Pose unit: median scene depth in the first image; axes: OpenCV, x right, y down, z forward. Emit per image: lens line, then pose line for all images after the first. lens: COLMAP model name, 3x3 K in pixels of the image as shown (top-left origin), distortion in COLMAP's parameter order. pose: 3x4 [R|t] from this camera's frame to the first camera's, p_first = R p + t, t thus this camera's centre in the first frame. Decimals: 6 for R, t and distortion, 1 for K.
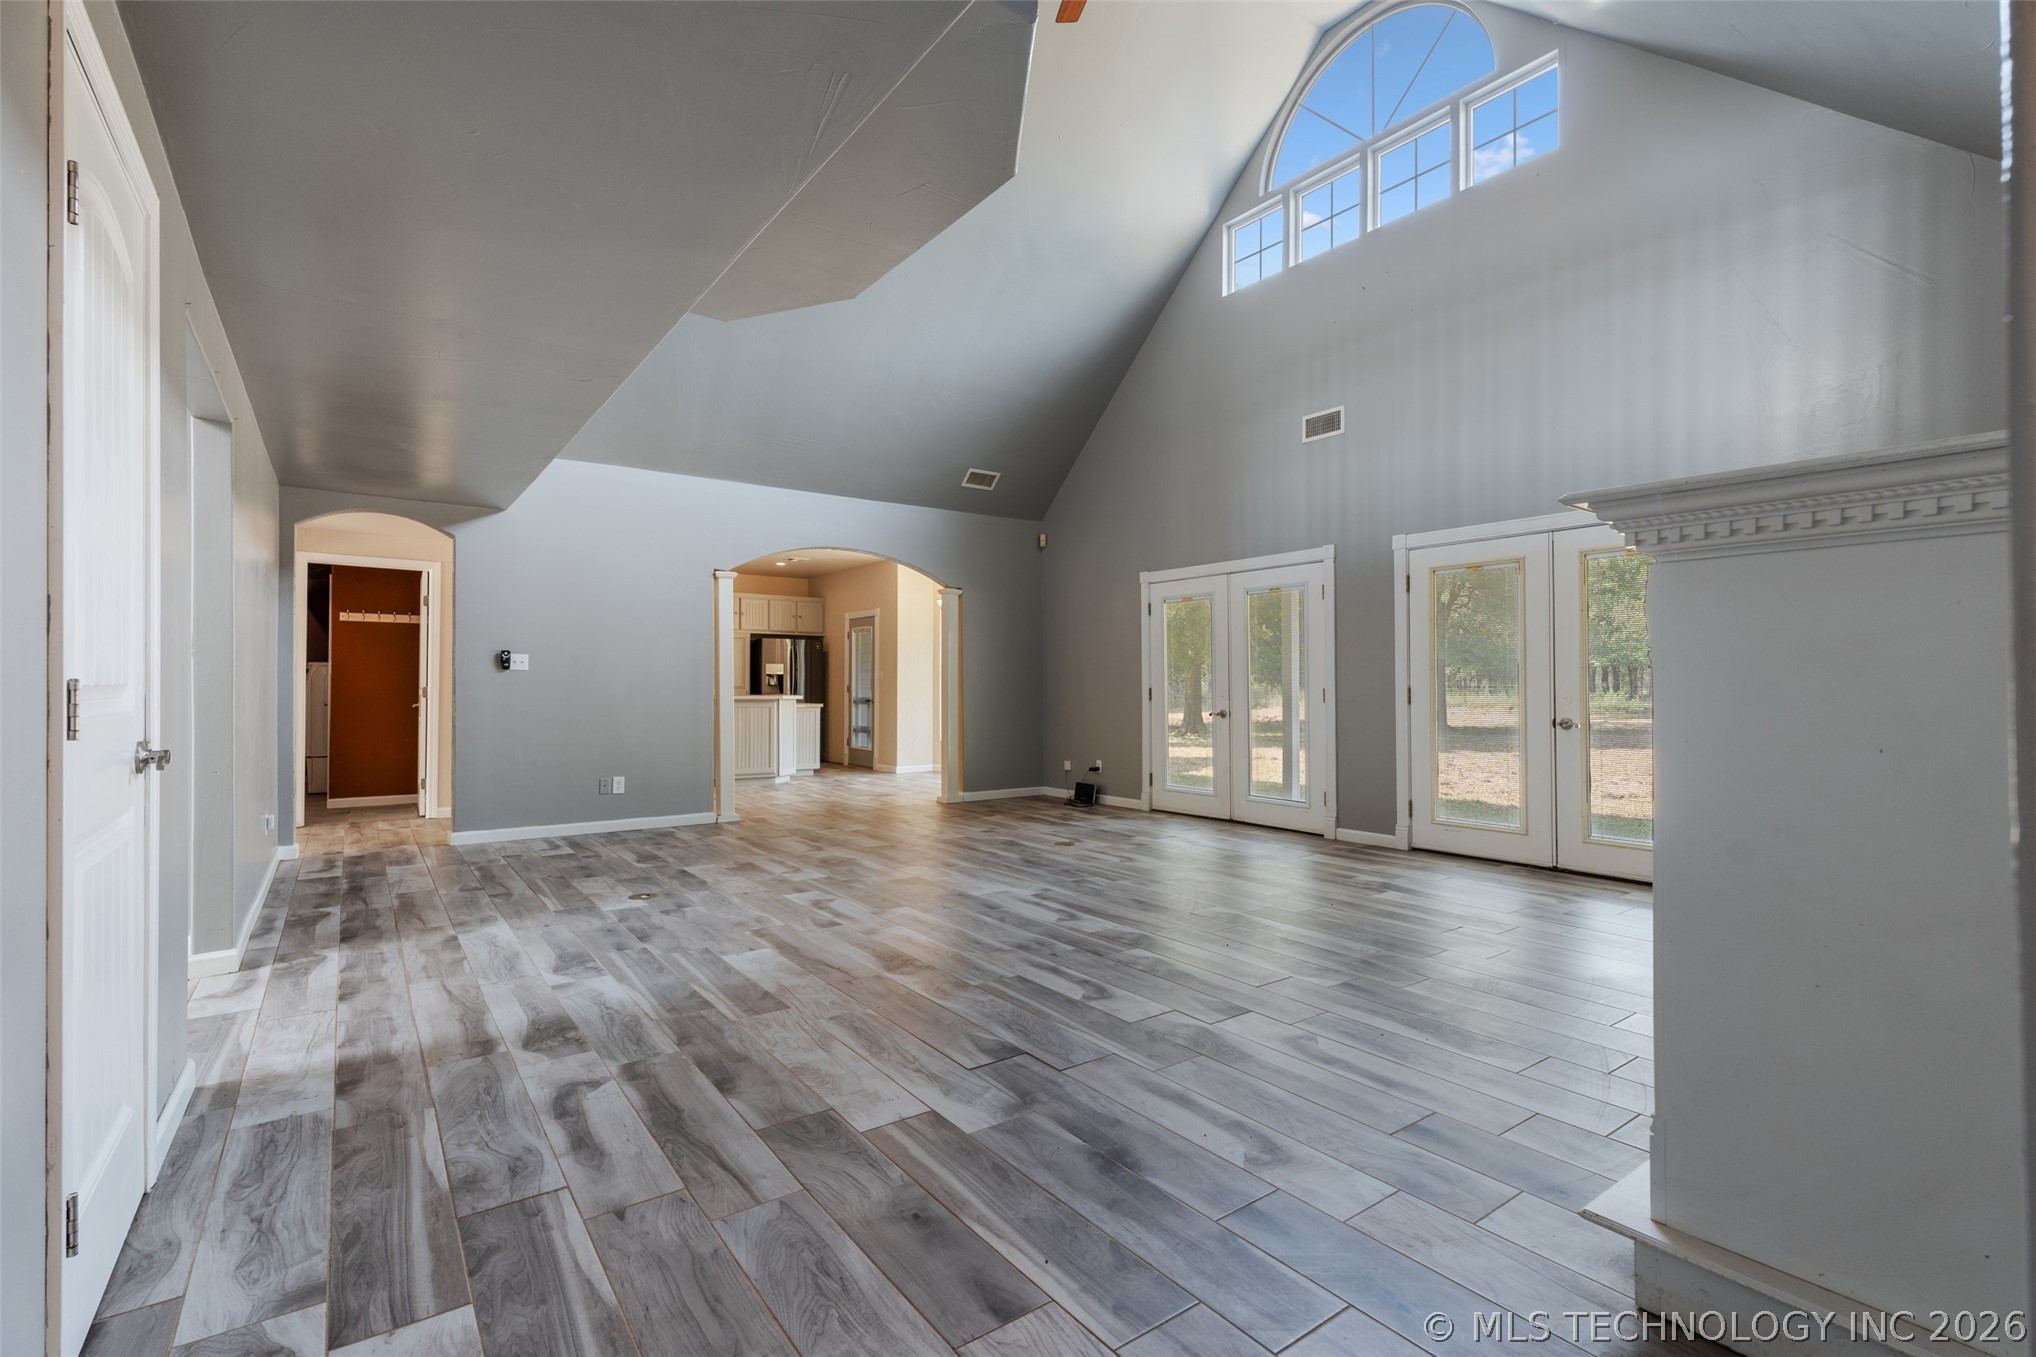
lens RADIAL K [[914.6, 0, 1017.7], [0, 914.6, 687.9], [0, 0, 1]] dist [0.002012, -0.000695]
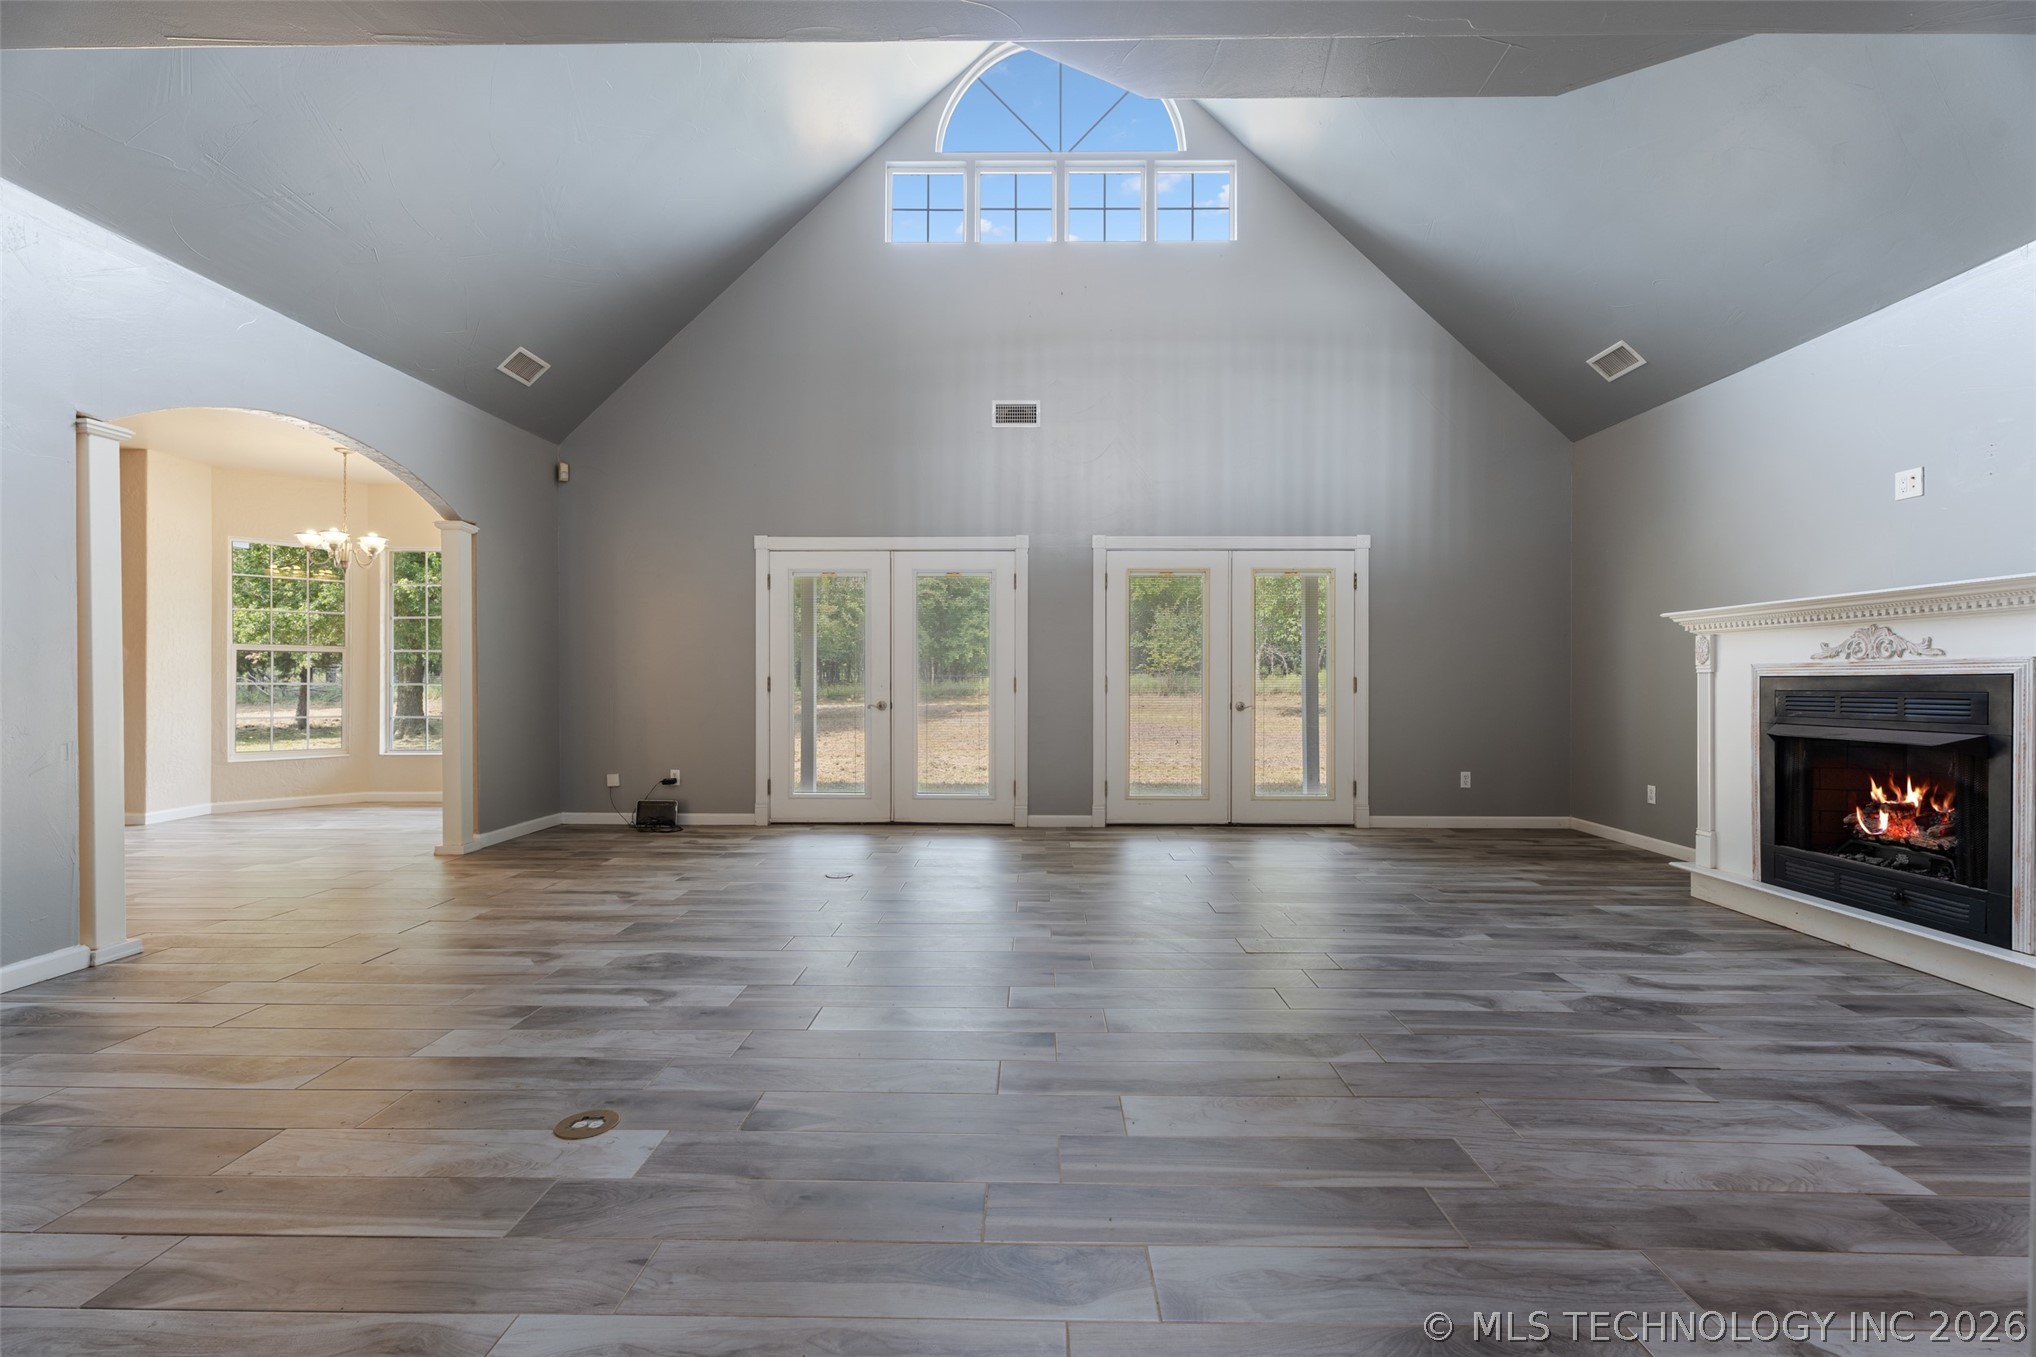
lens RADIAL K [[914.6, 0, 1016.4], [0, 914.6, 676.4], [0, 0, 1]] dist [0.002012, -0.000695]
pose [[0.607638, 0.004047, 0.794203, -0.560825], [-0.001890, 0.999992, -0.003650, 0.003657], [-0.794212, 0.000717, 0.607641, 0.476605]]
